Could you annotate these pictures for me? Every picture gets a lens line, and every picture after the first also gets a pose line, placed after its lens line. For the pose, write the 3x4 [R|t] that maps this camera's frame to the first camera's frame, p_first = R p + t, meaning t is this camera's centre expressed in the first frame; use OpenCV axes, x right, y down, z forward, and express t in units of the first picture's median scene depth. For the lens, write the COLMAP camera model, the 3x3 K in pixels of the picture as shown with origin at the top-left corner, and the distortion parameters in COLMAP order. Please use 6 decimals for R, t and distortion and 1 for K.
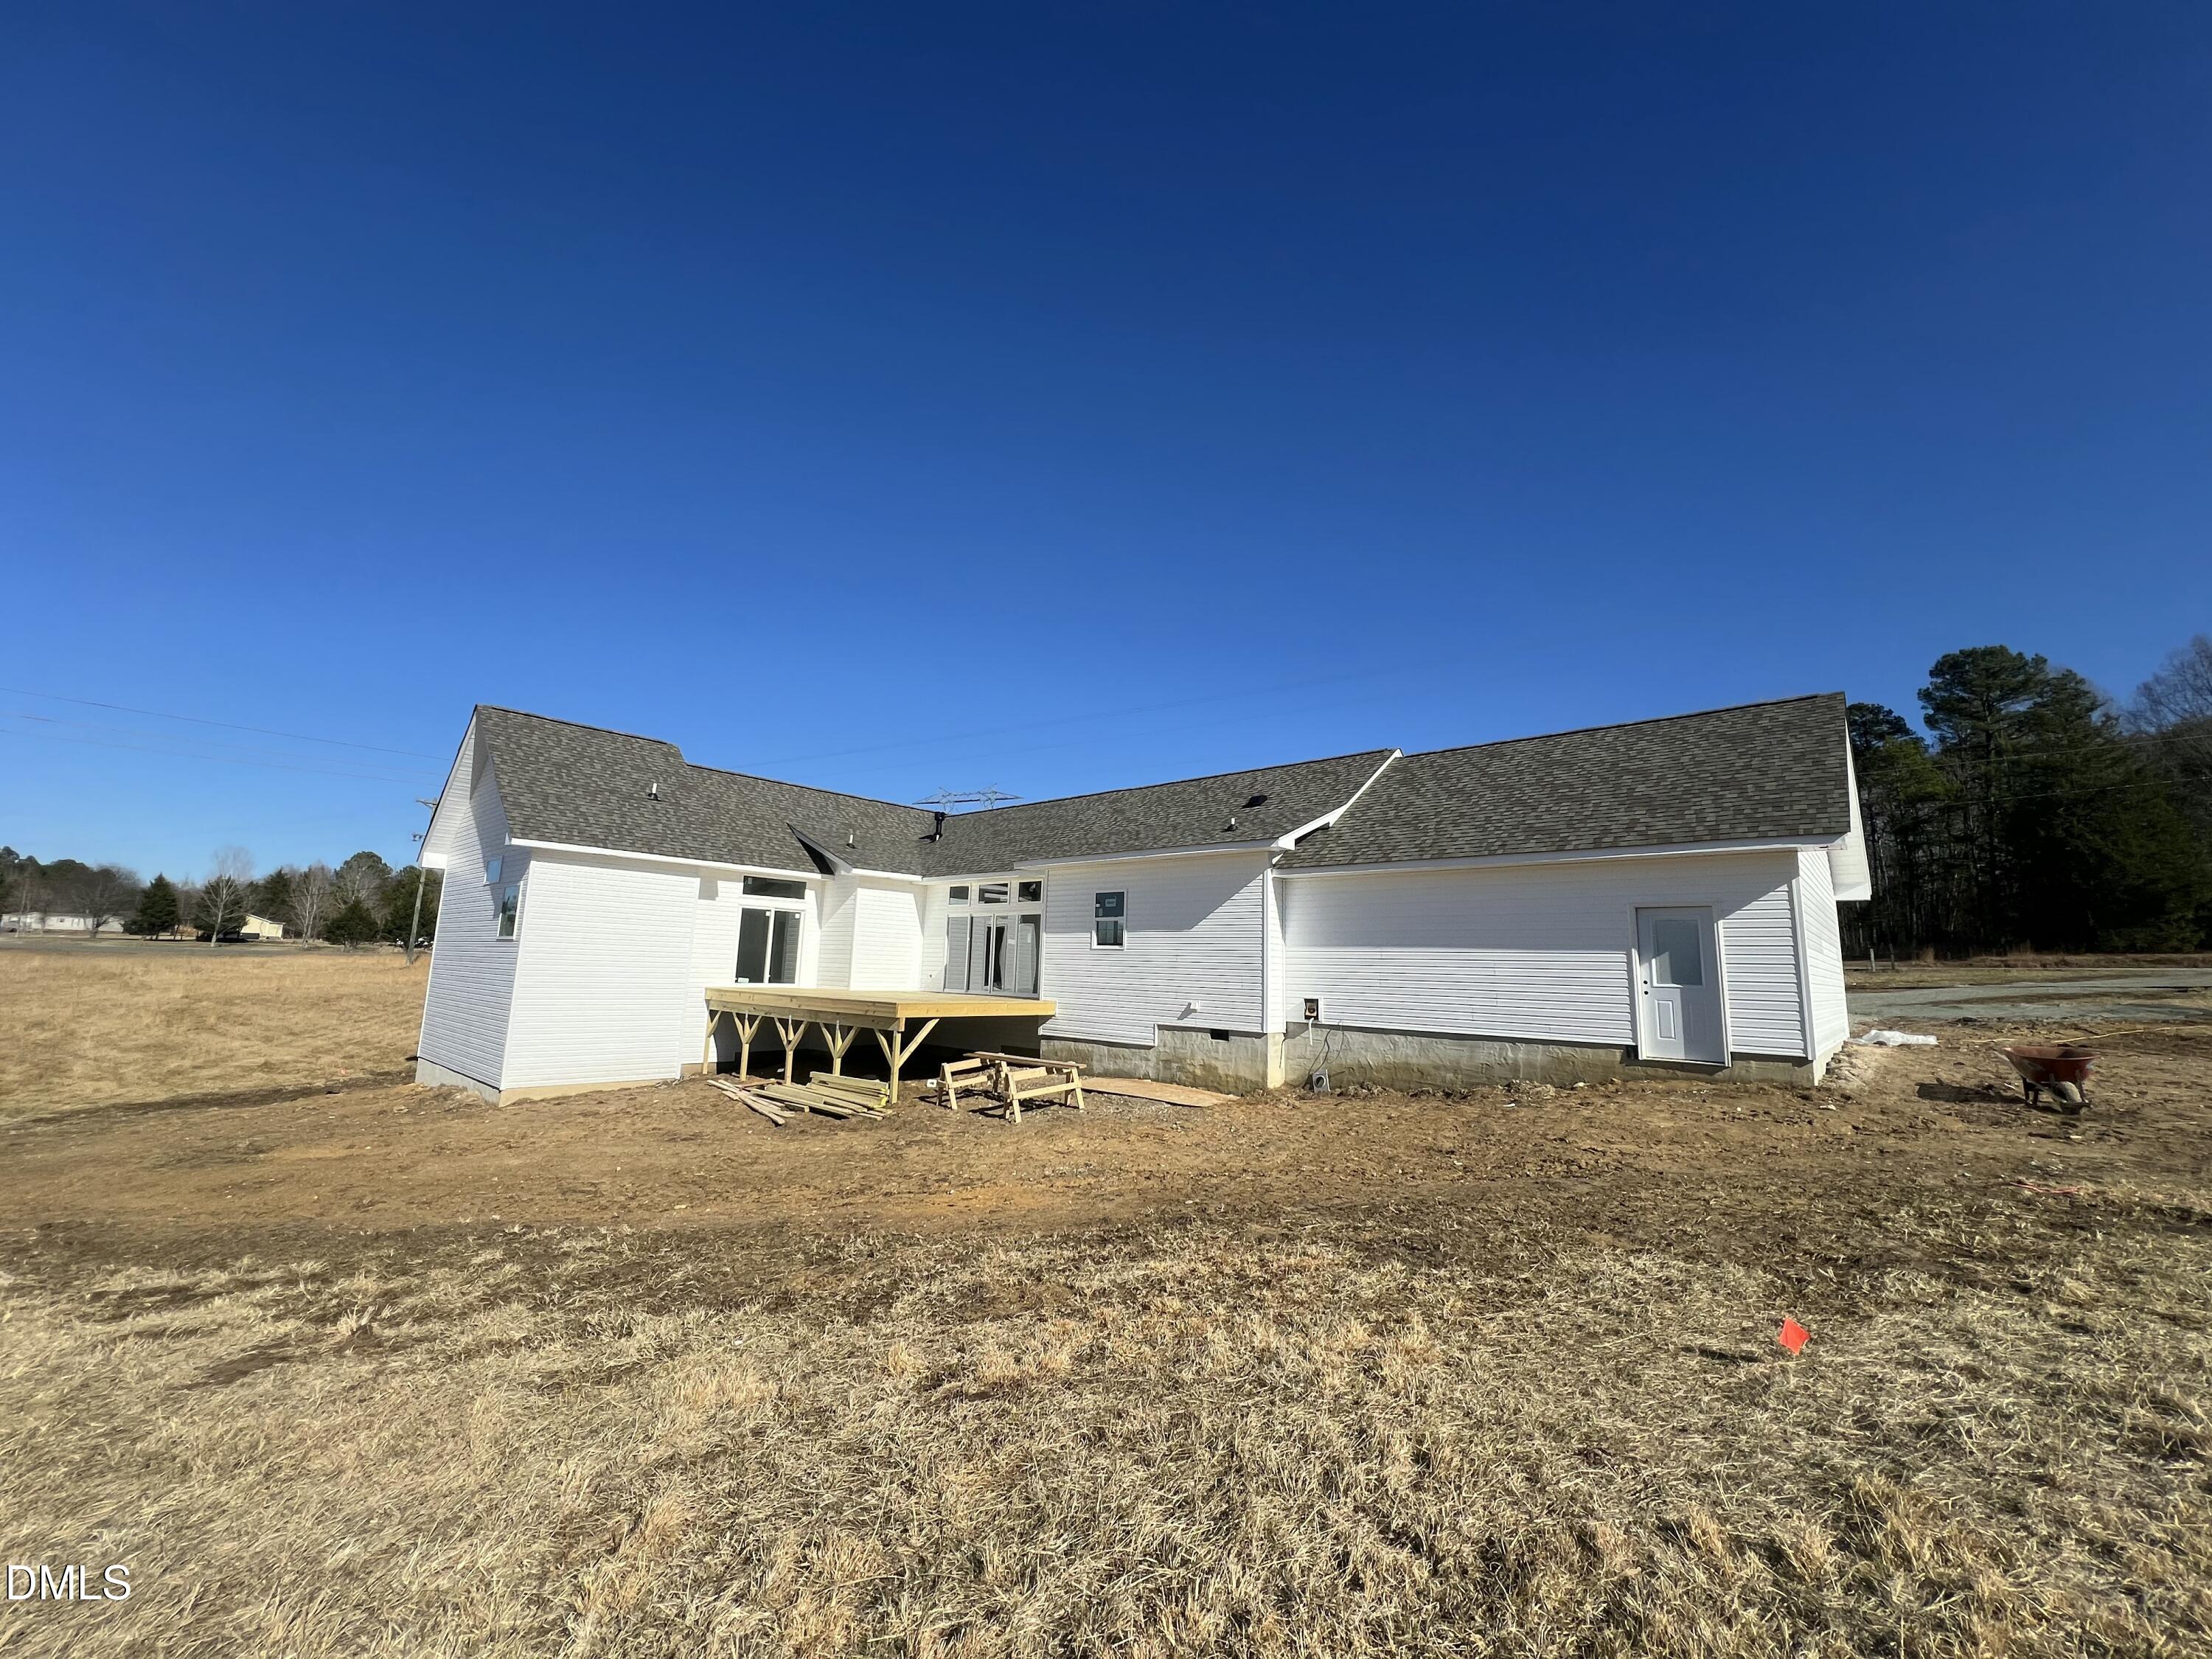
lens RADIAL K [[879.6, 0, 1102.2], [0, 879.6, 826.8], [0, 0, 1]] dist [-0.001529, 0.000250]
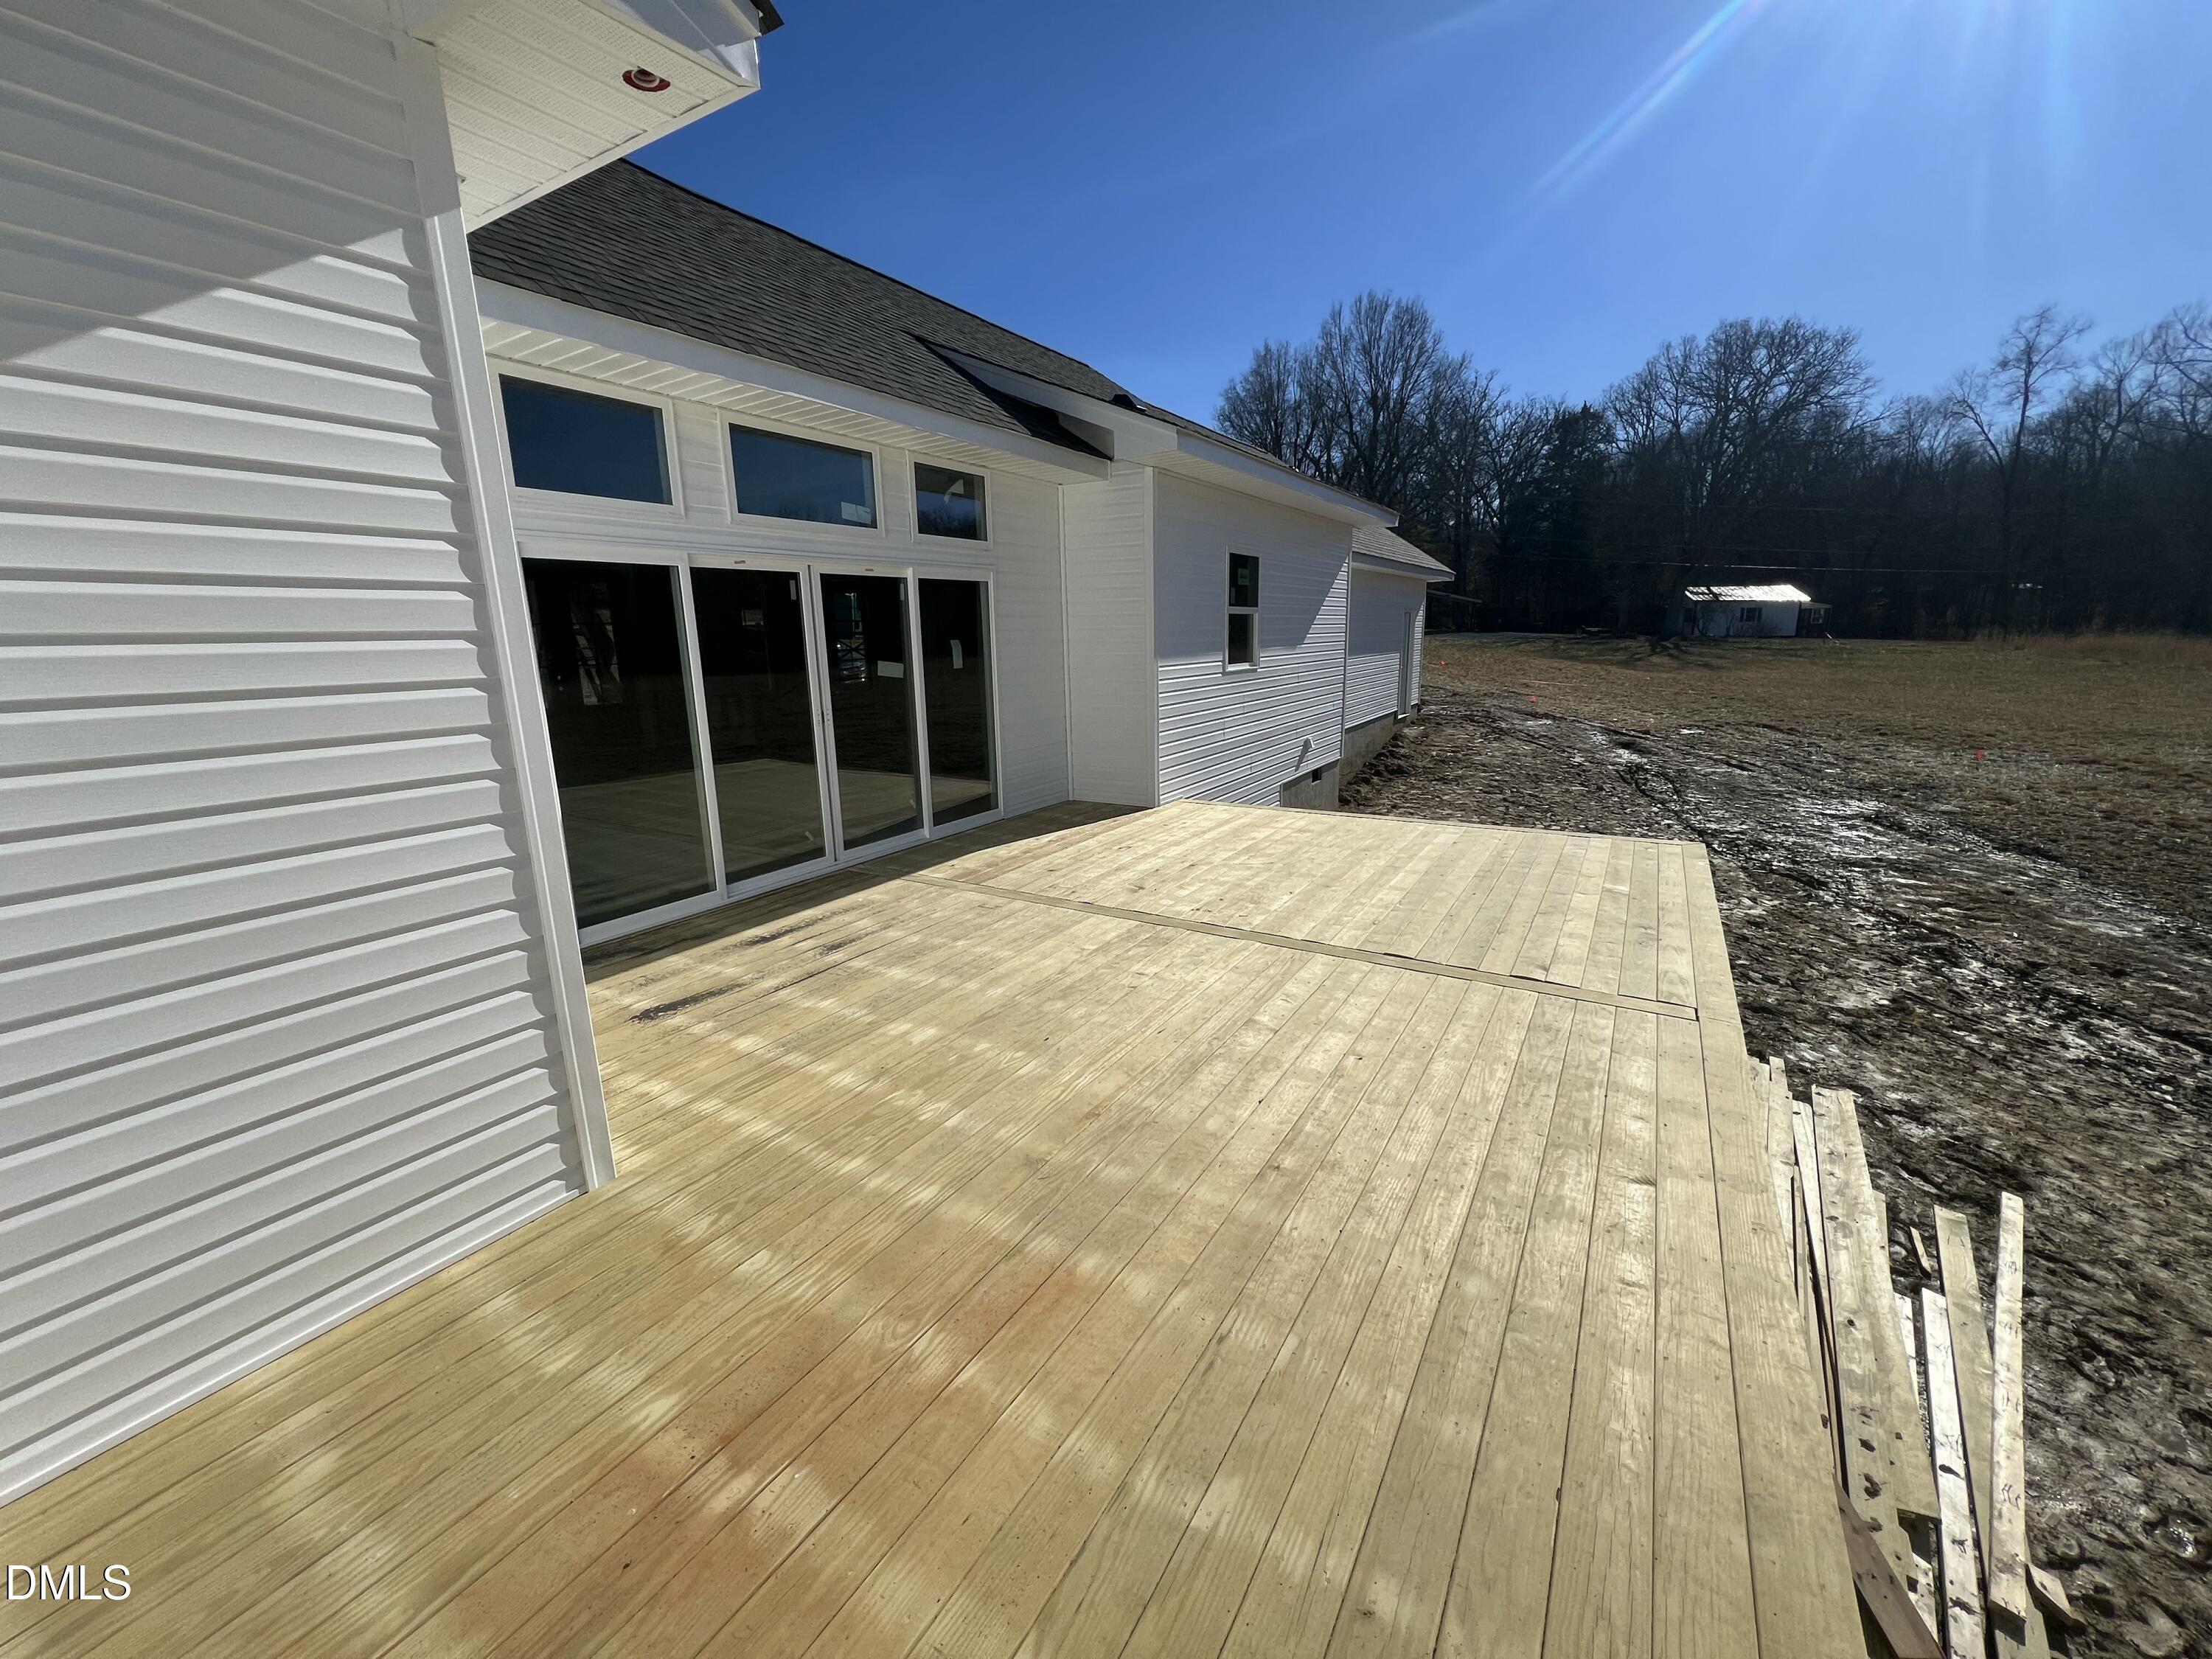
lens RADIAL K [[879.6, 0, 1102.2], [0, 879.6, 826.8], [0, 0, 1]] dist [-0.001529, 0.000250]
pose [[-0.179624, -0.234105, 0.955474, -0.452169], [-0.144758, 0.966988, 0.209712, 0.126189], [-0.973027, -0.100643, -0.207582, 1.155455]]
